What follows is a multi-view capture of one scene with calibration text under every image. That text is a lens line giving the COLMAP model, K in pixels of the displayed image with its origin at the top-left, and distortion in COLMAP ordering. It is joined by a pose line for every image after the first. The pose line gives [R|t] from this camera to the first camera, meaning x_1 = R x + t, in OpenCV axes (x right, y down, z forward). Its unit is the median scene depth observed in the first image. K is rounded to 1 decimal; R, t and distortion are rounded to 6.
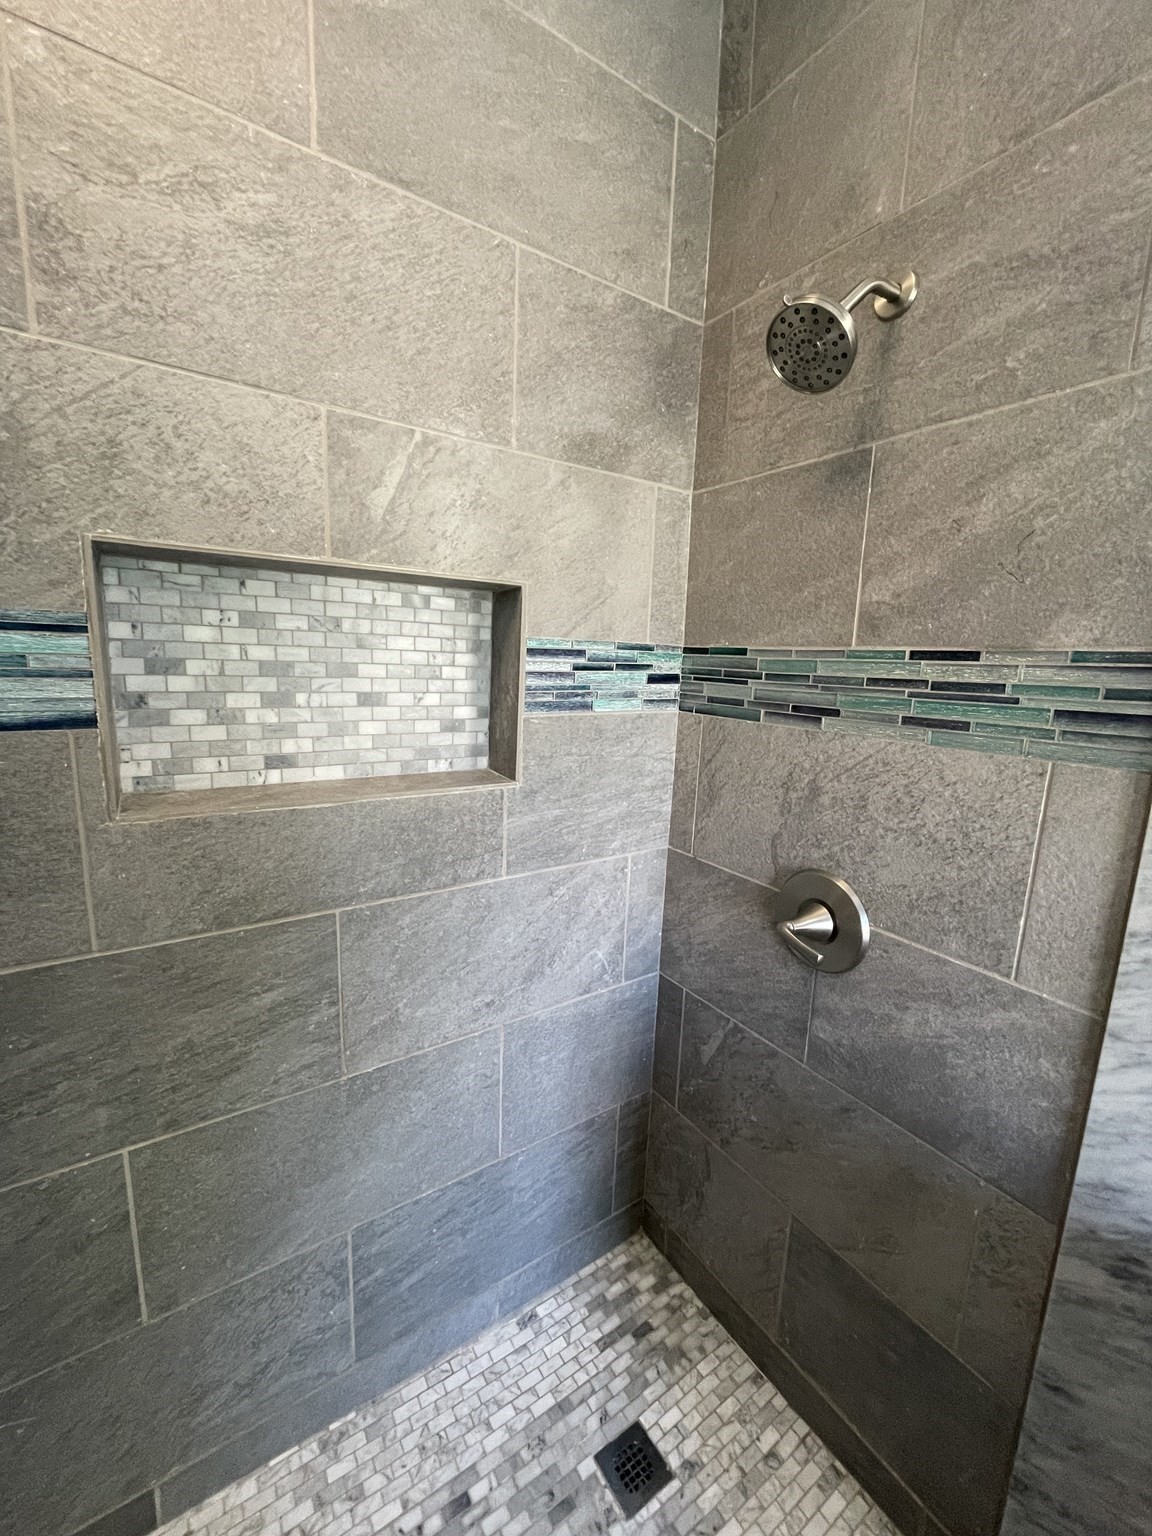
lens RADIAL K [[619.8, 0, 575.0], [0, 619.8, 767.1], [0, 0, 1]] dist [-0.002462, -0.000325]
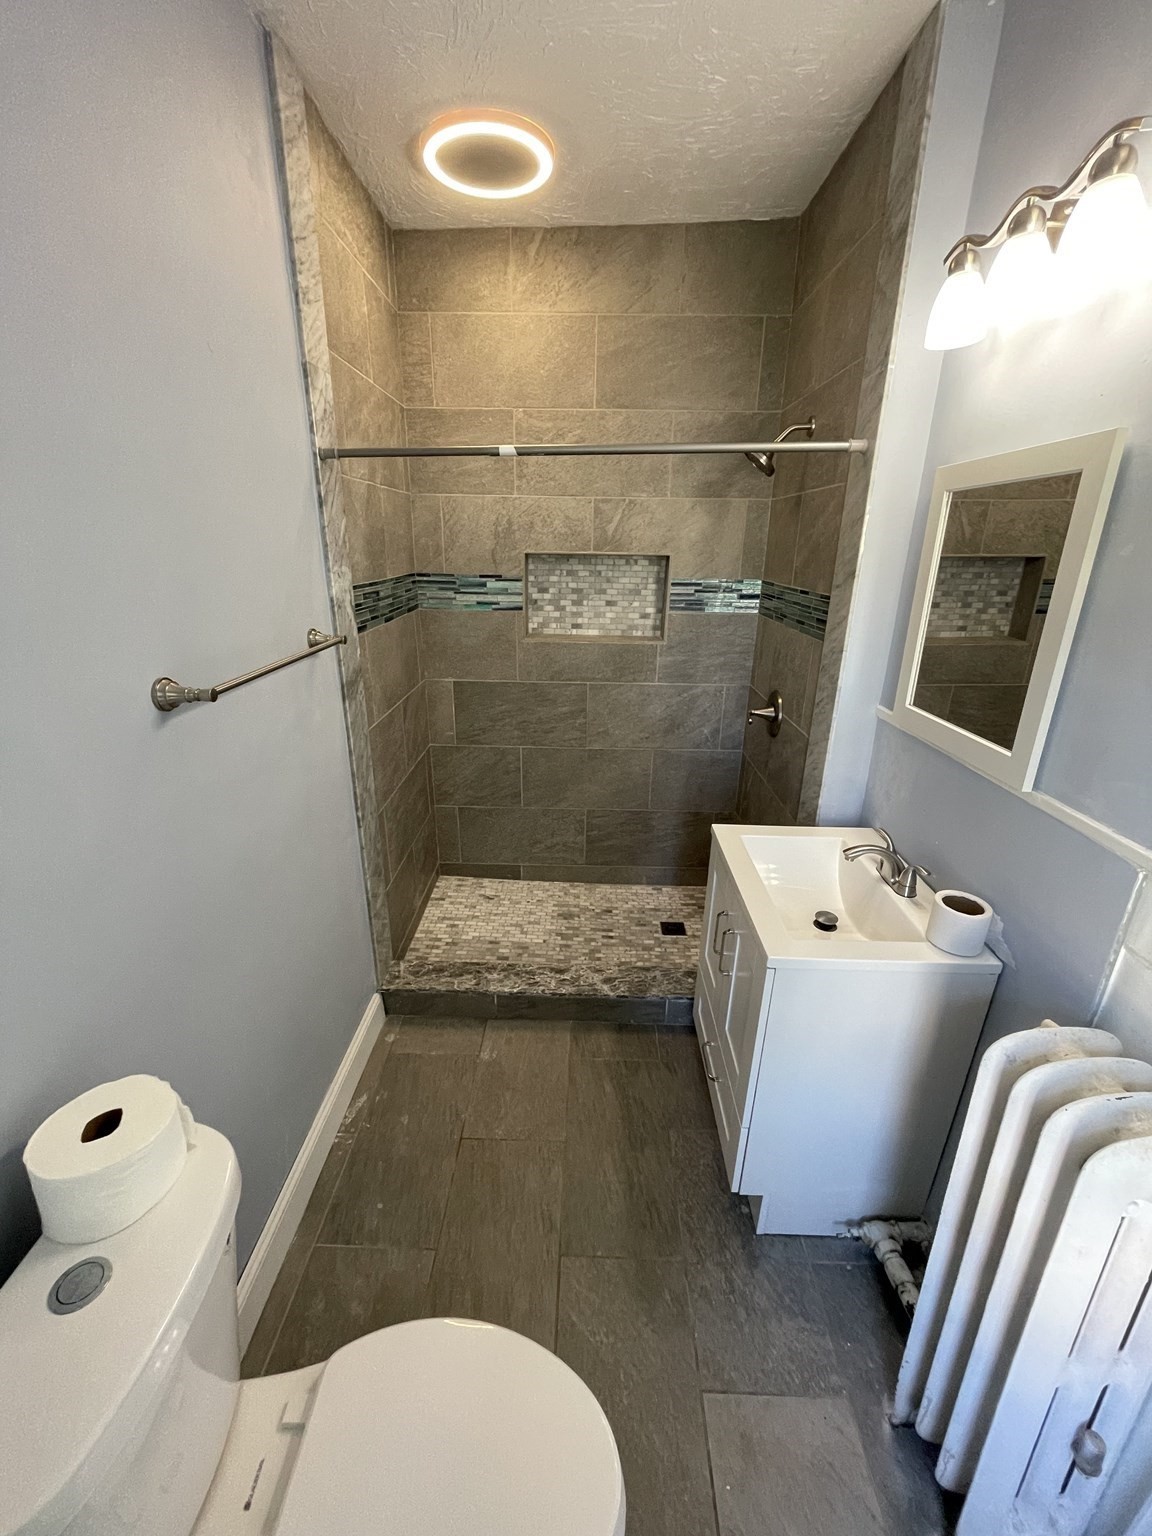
lens RADIAL K [[619.8, 0, 574.1], [0, 619.8, 769.0], [0, 0, 1]] dist [-0.002462, -0.000325]
pose [[0.814563, 0.177670, -0.552196, 1.083696], [-0.086497, 0.978499, 0.187239, 0.092335], [0.573590, -0.104754, 0.812417, -1.229059]]
